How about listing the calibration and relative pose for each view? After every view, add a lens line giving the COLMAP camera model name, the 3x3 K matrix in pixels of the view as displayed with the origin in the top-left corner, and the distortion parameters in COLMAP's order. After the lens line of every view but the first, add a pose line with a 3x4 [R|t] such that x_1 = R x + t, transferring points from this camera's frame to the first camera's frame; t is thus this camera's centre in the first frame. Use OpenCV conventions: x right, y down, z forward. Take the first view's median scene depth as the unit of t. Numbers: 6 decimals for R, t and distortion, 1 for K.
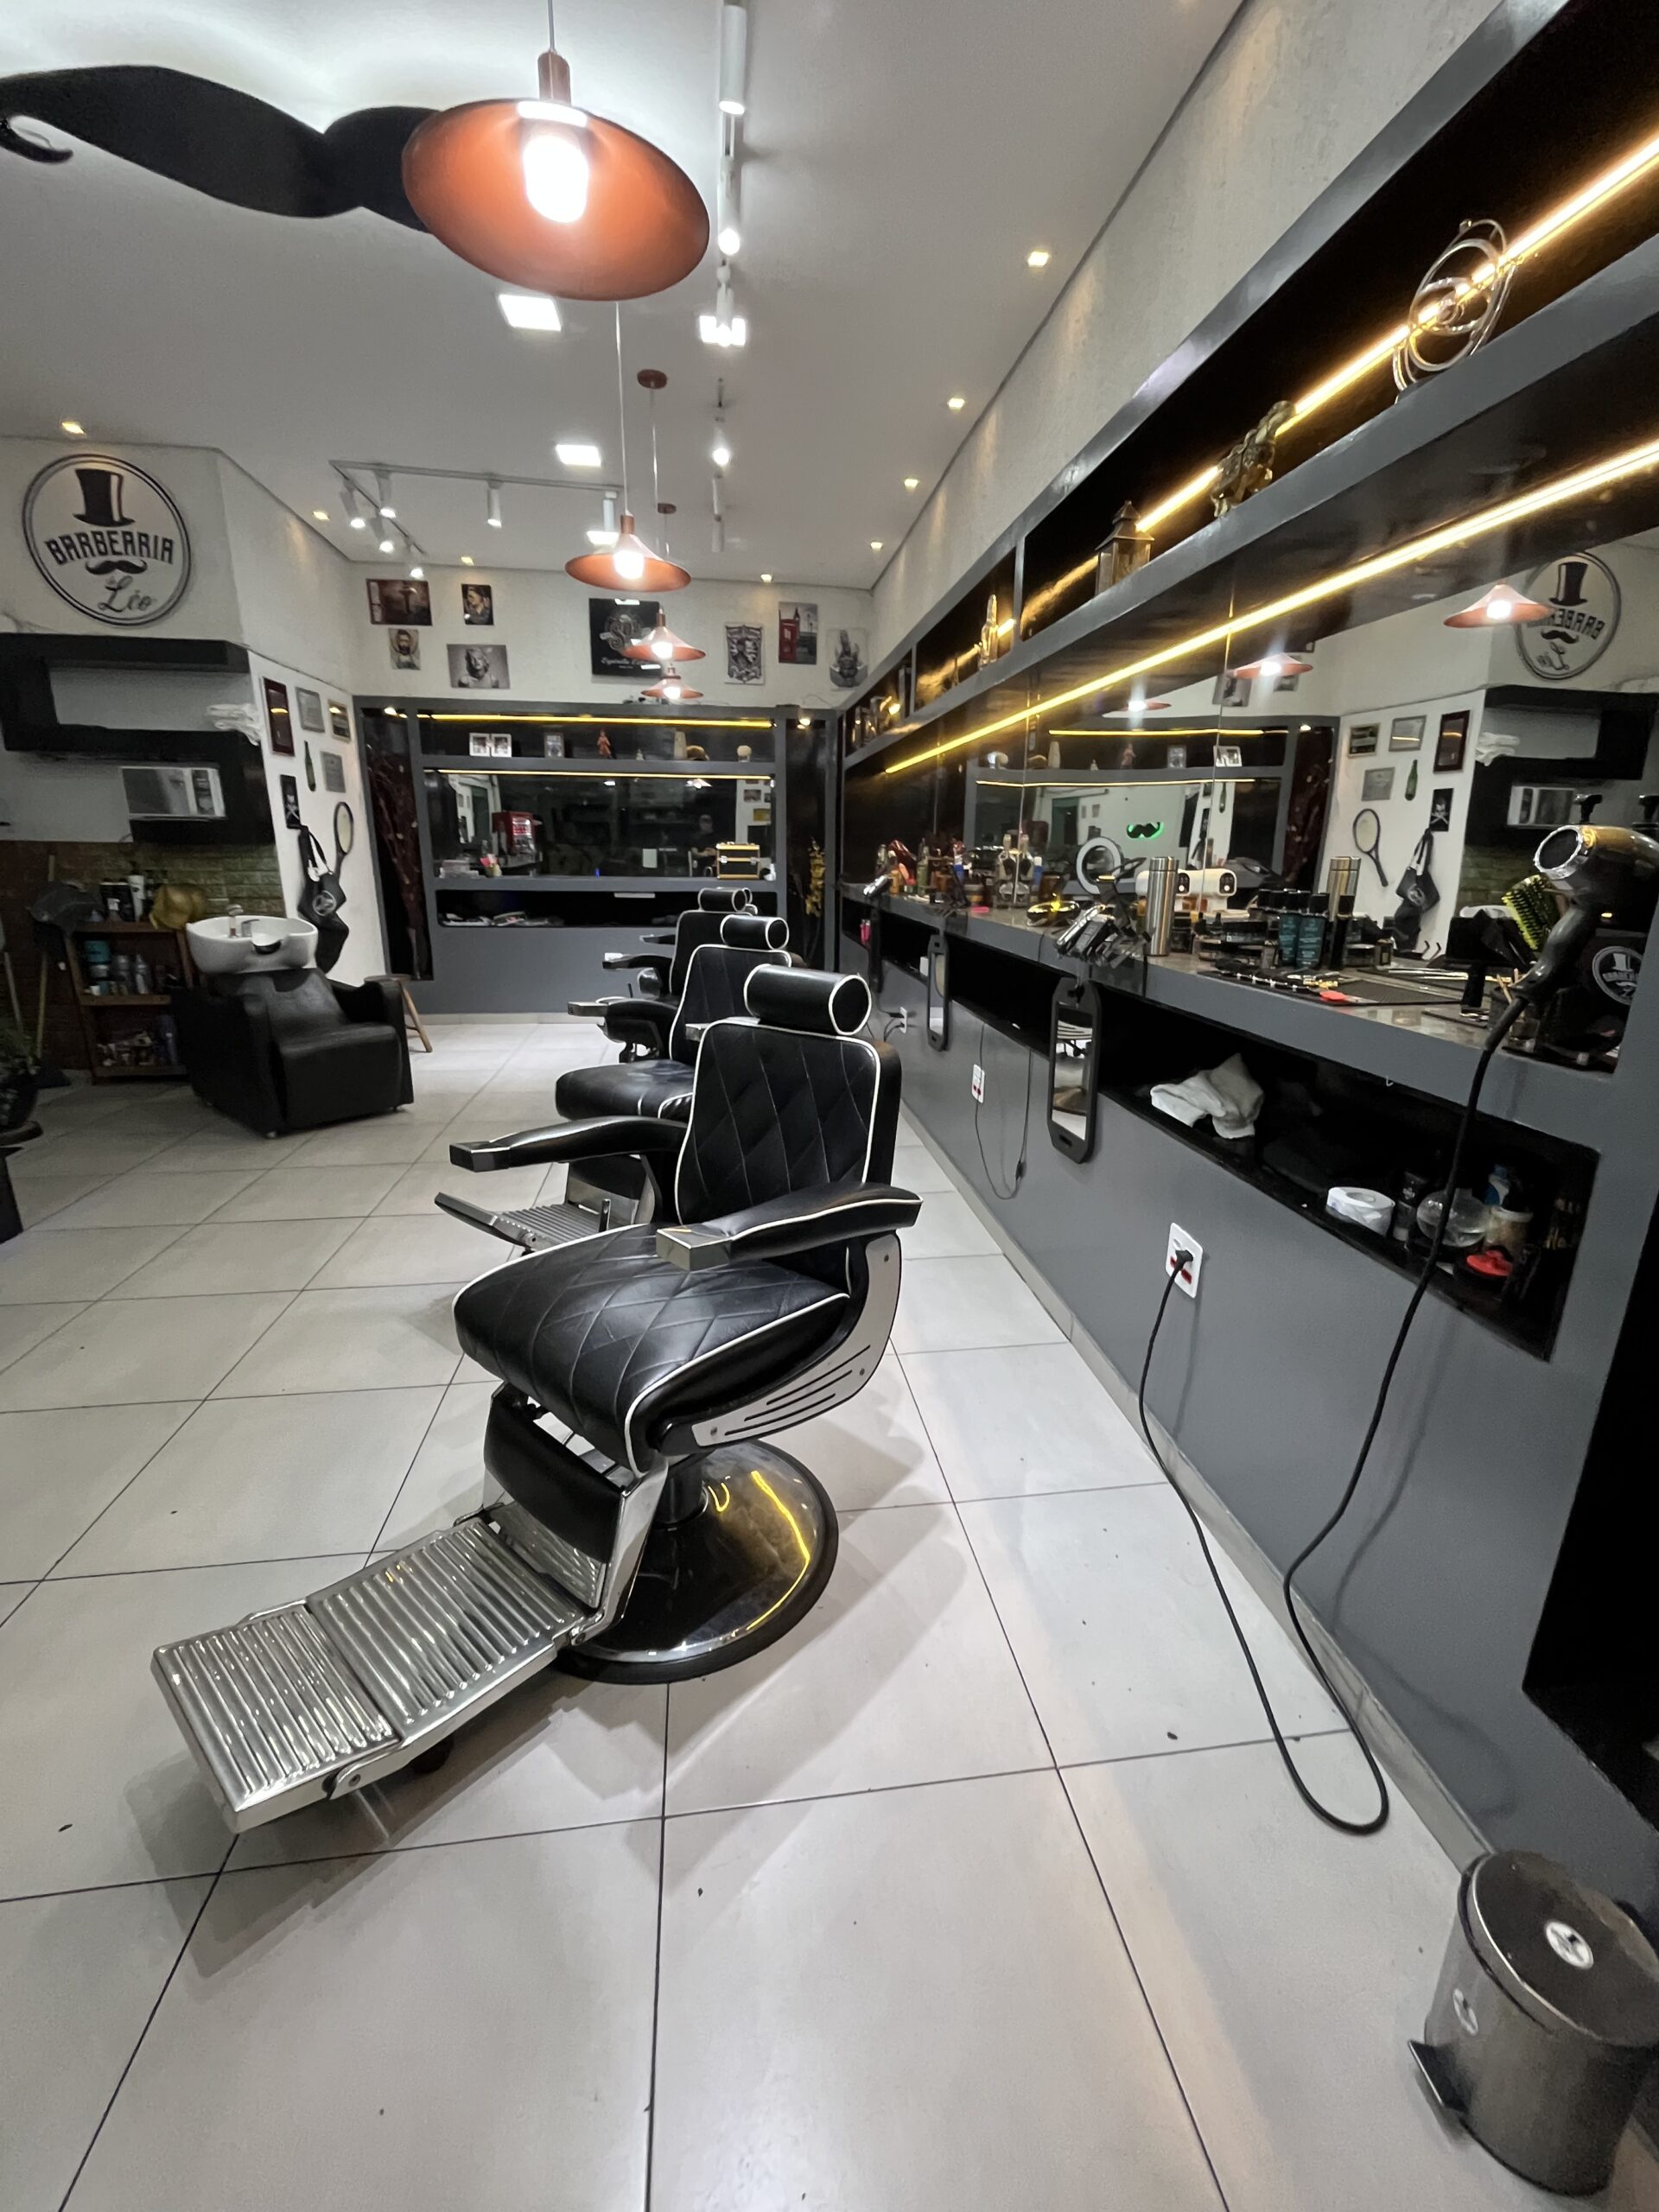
lens RADIAL K [[903.2, 0, 829.0], [0, 903.2, 1101.0], [0, 0, 1]] dist [-0.003906, 0.000415]
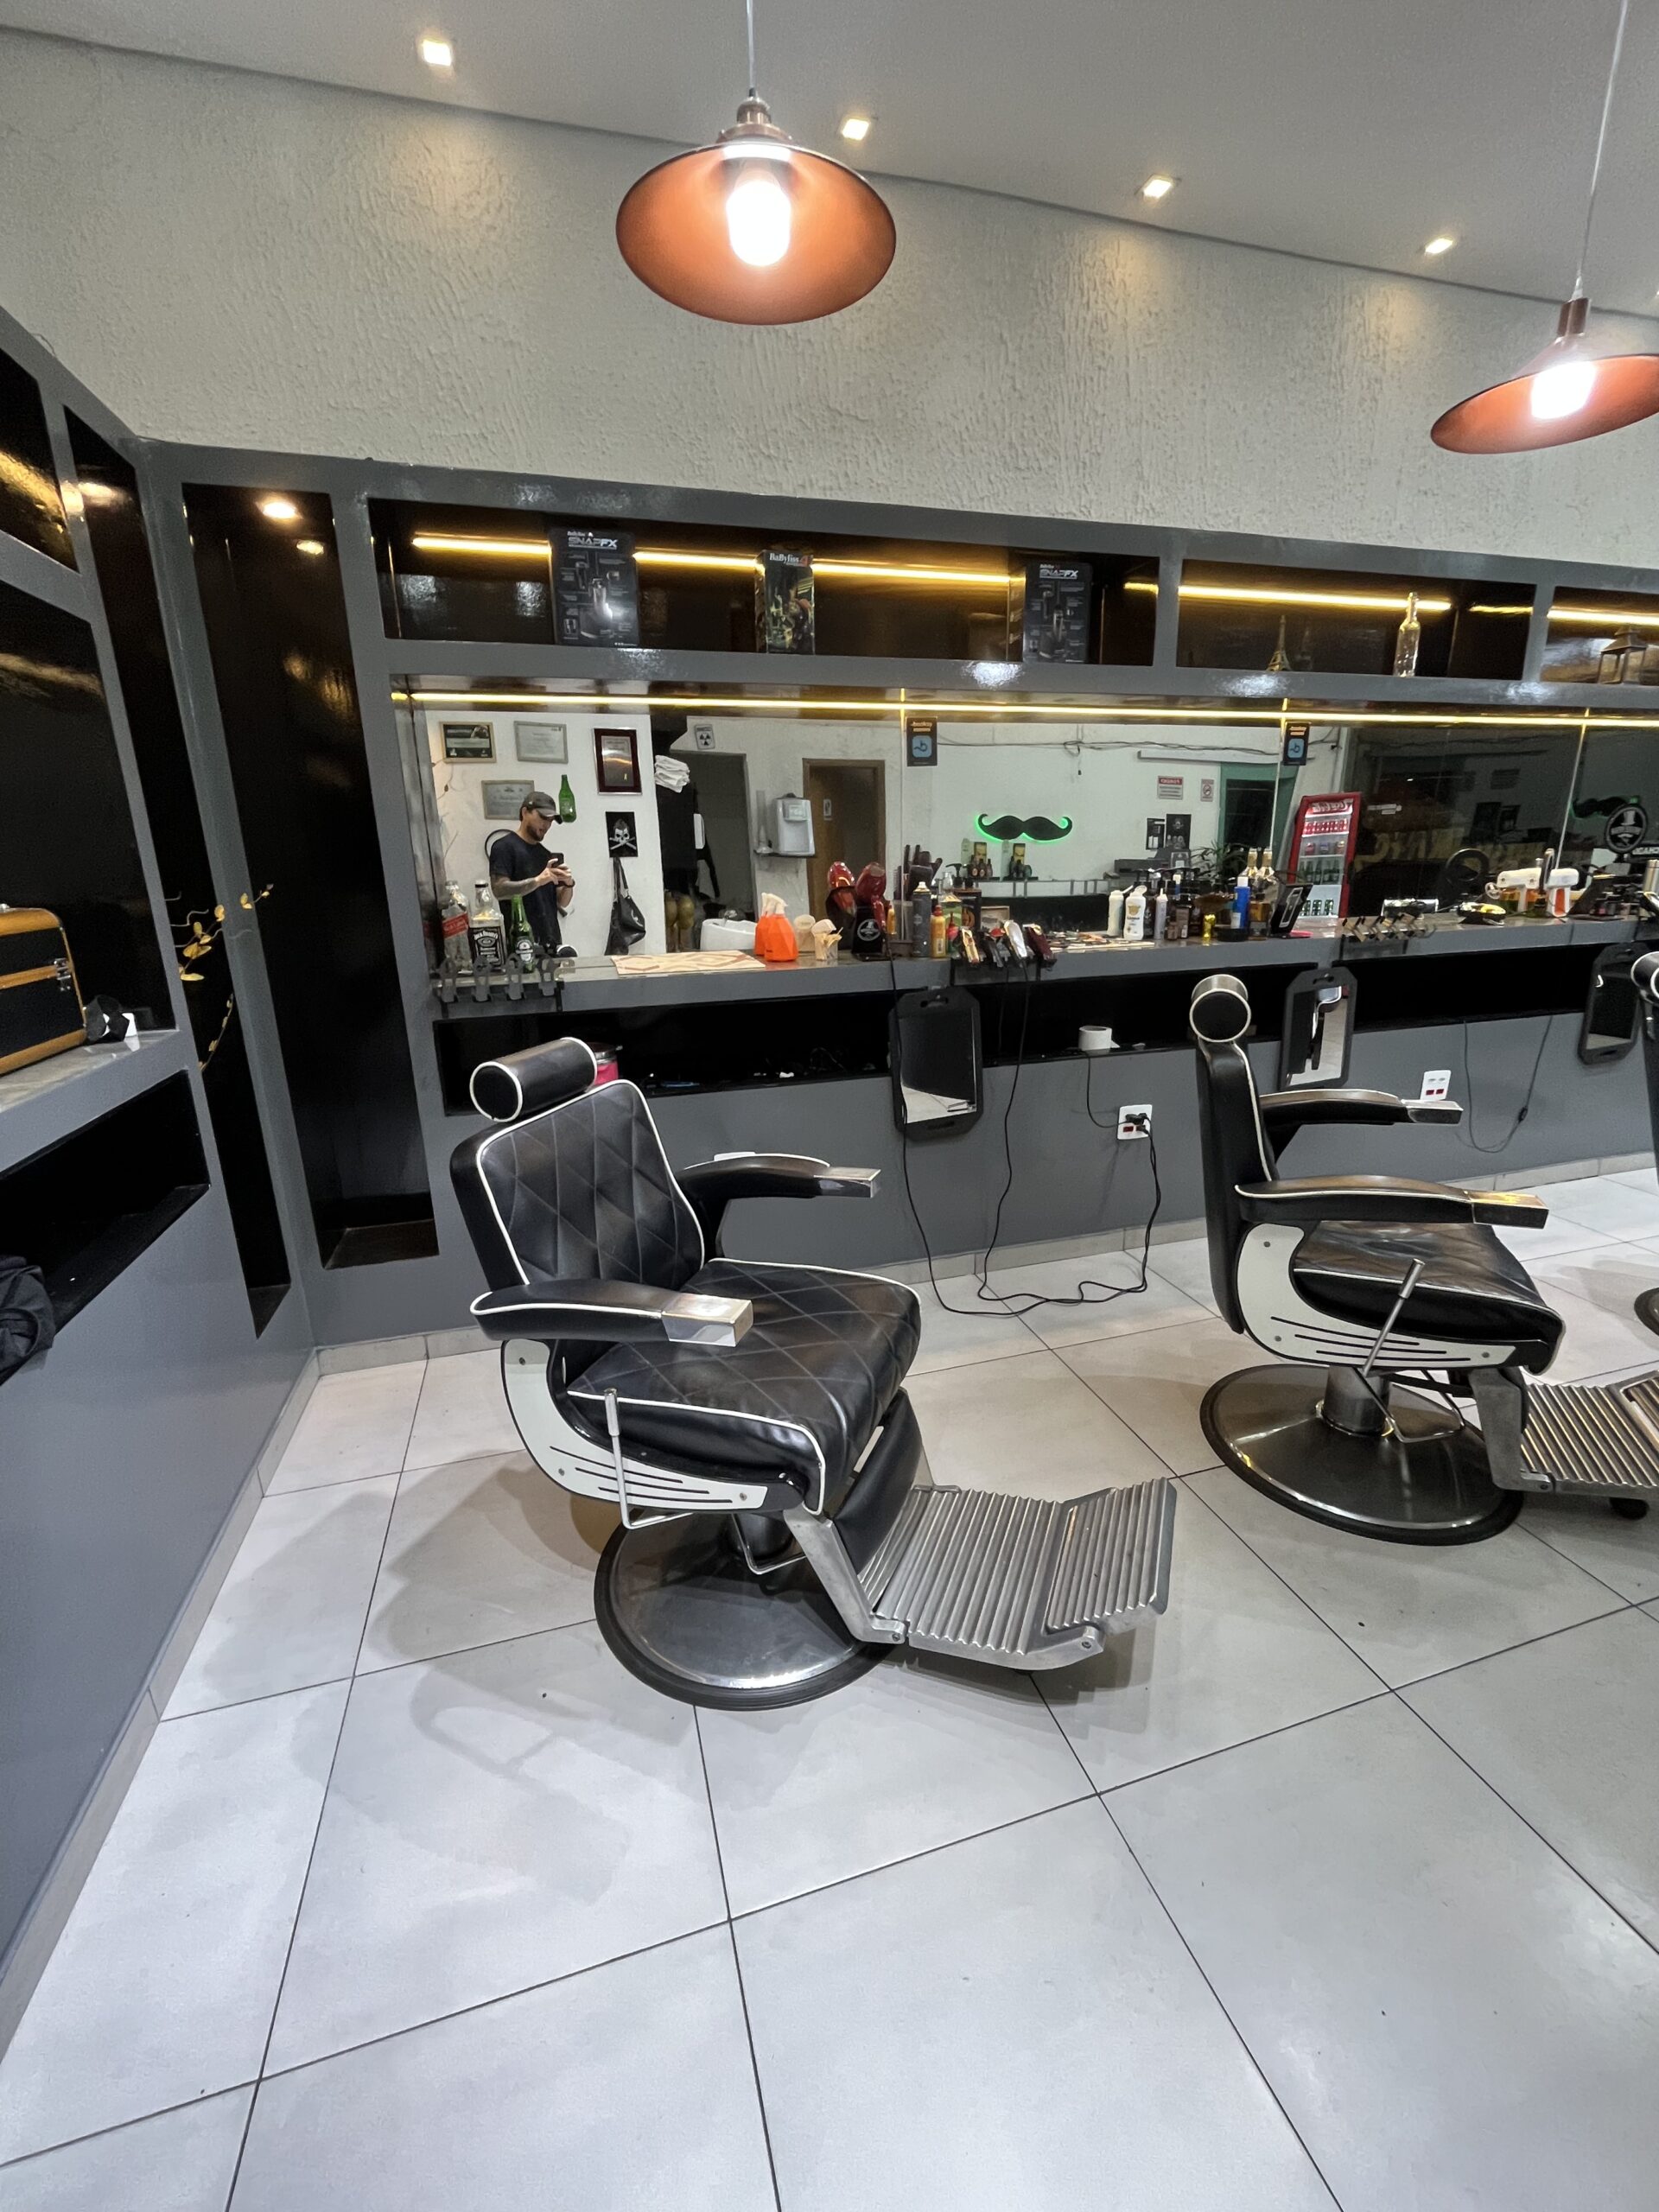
lens RADIAL K [[903.2, 0, 790.7], [0, 903.2, 1103.5], [0, 0, 1]] dist [-0.003906, 0.000415]
pose [[-0.141257, -0.269683, 0.952532, -0.479940], [0.287130, 0.909660, 0.300125, -0.345475], [-0.947419, 0.315895, -0.051061, 1.154252]]
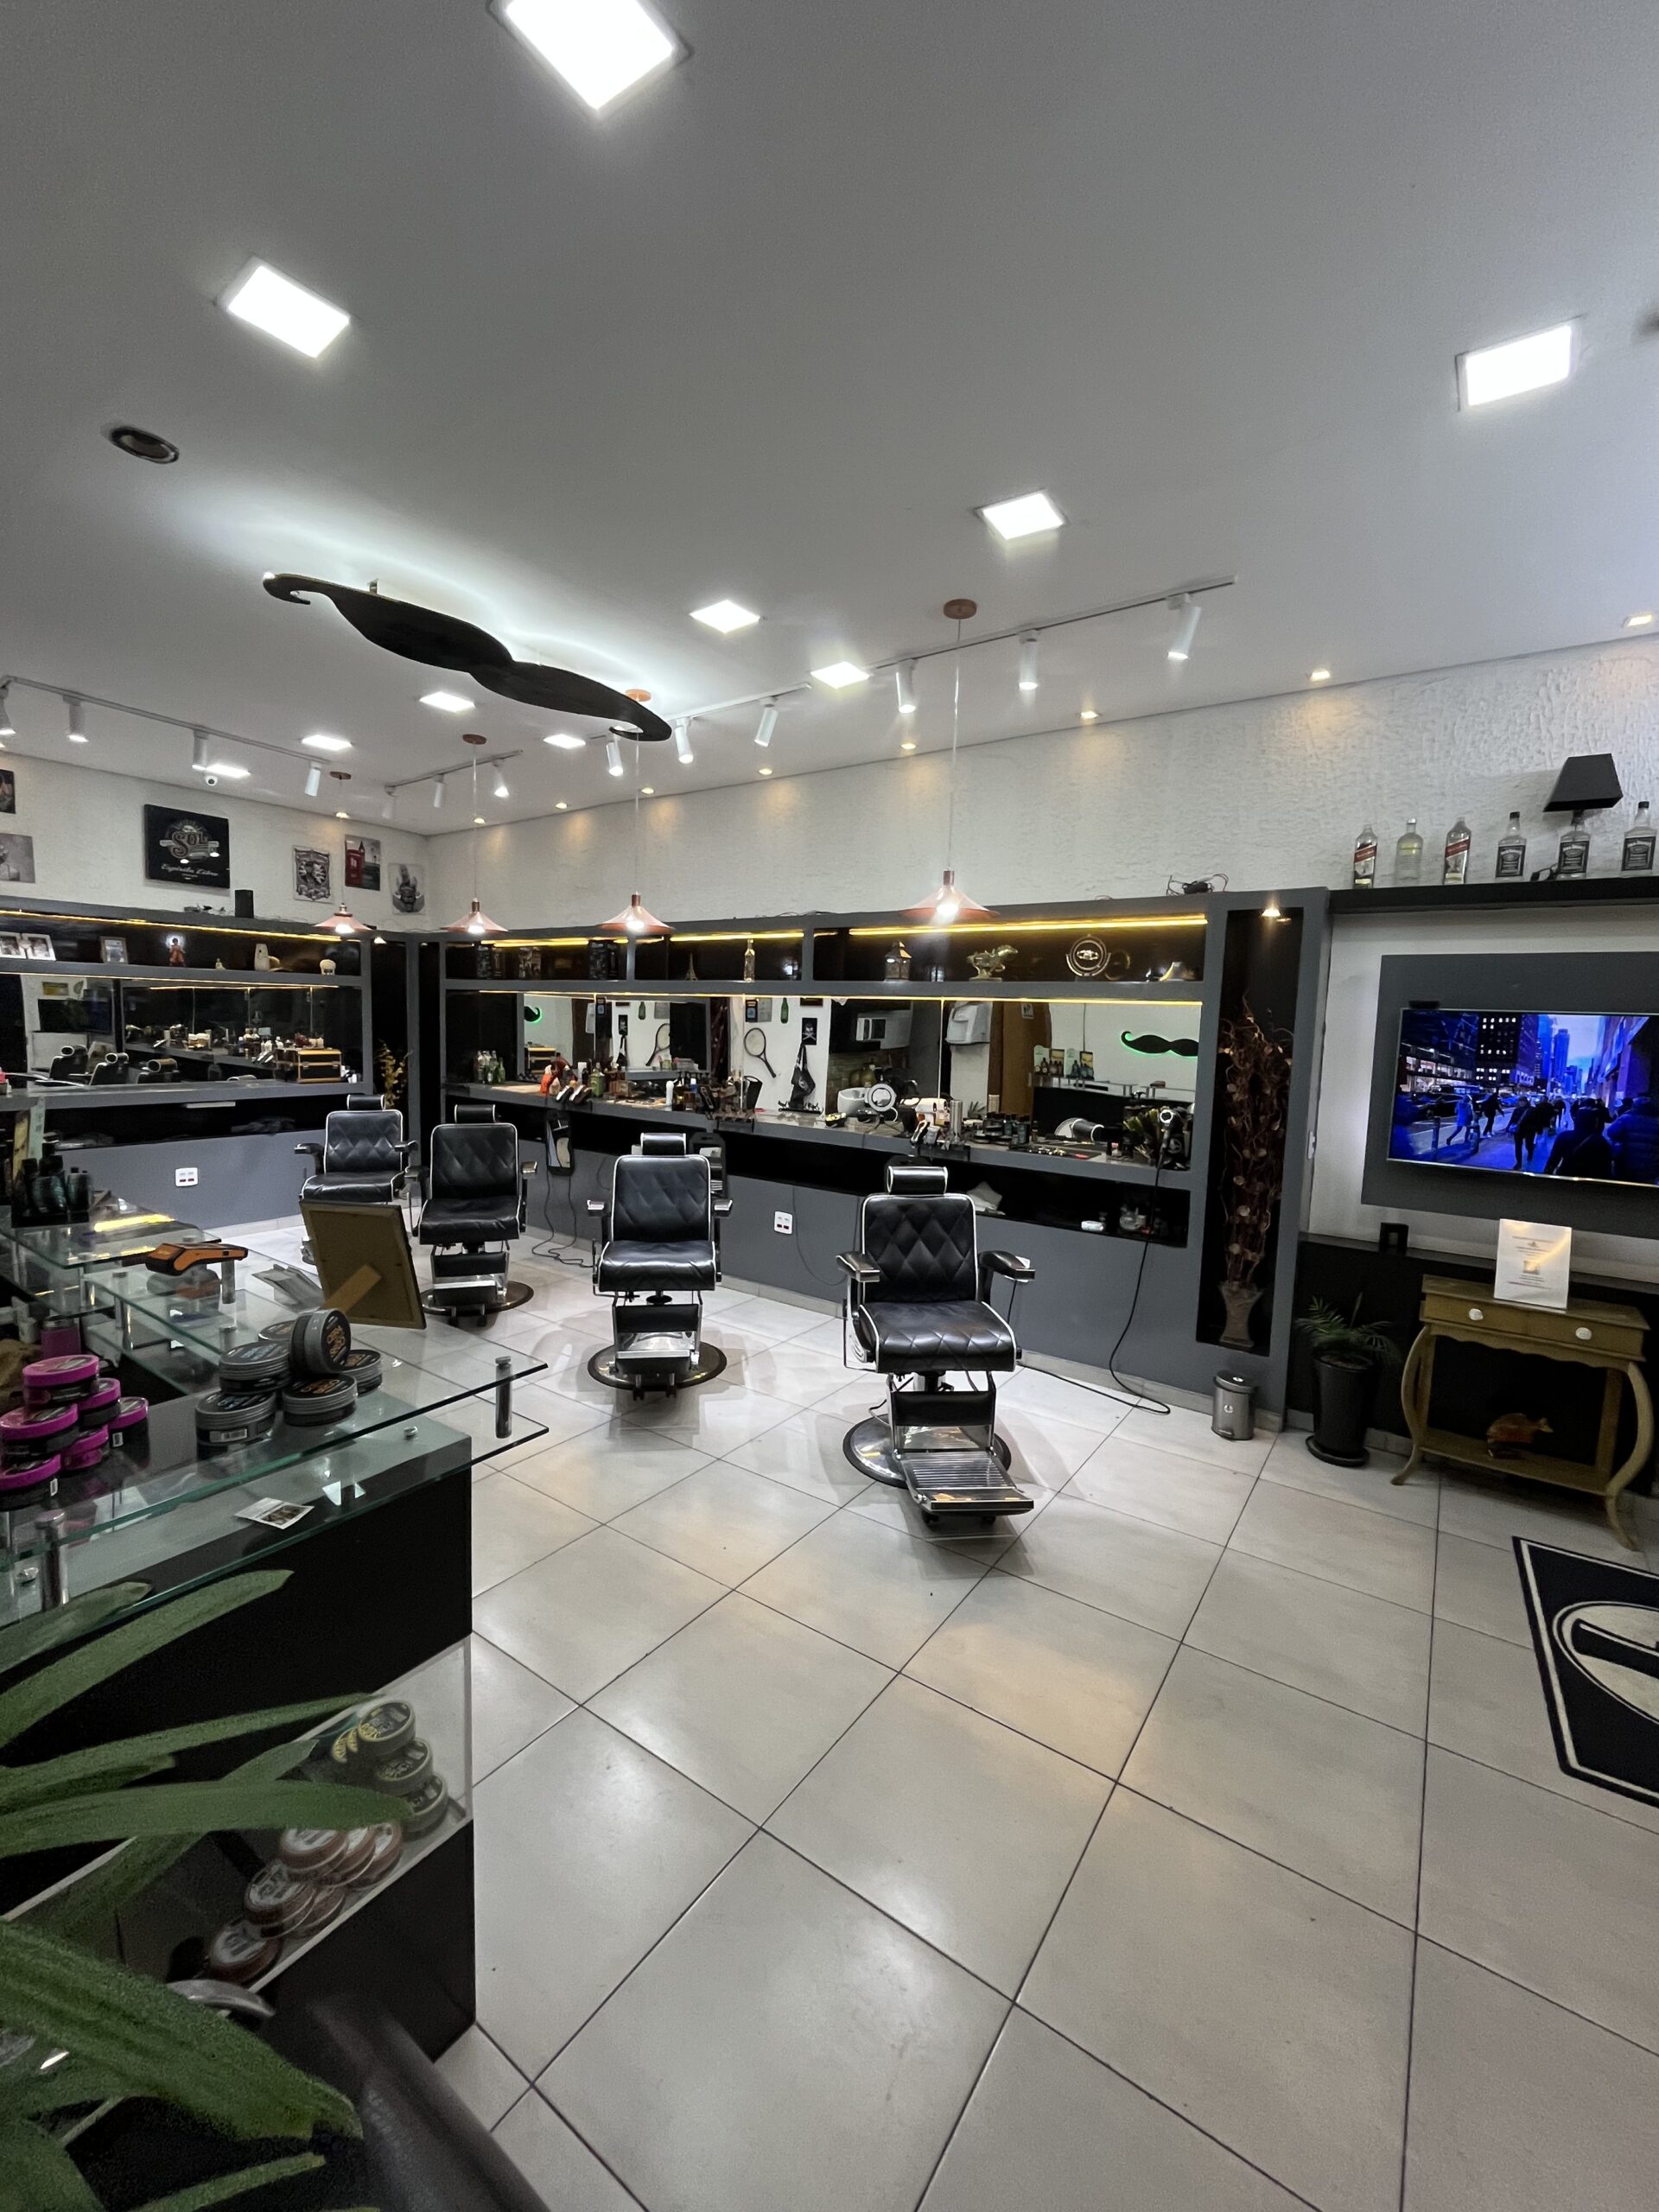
lens RADIAL K [[903.2, 0, 828.7], [0, 903.2, 1101.3], [0, 0, 1]] dist [-0.003906, 0.000415]
pose [[0.678238, -0.059134, 0.732459, -0.632226], [0.174567, 0.981189, -0.082429, -0.056775], [-0.713806, 0.183770, 0.675803, -0.129947]]
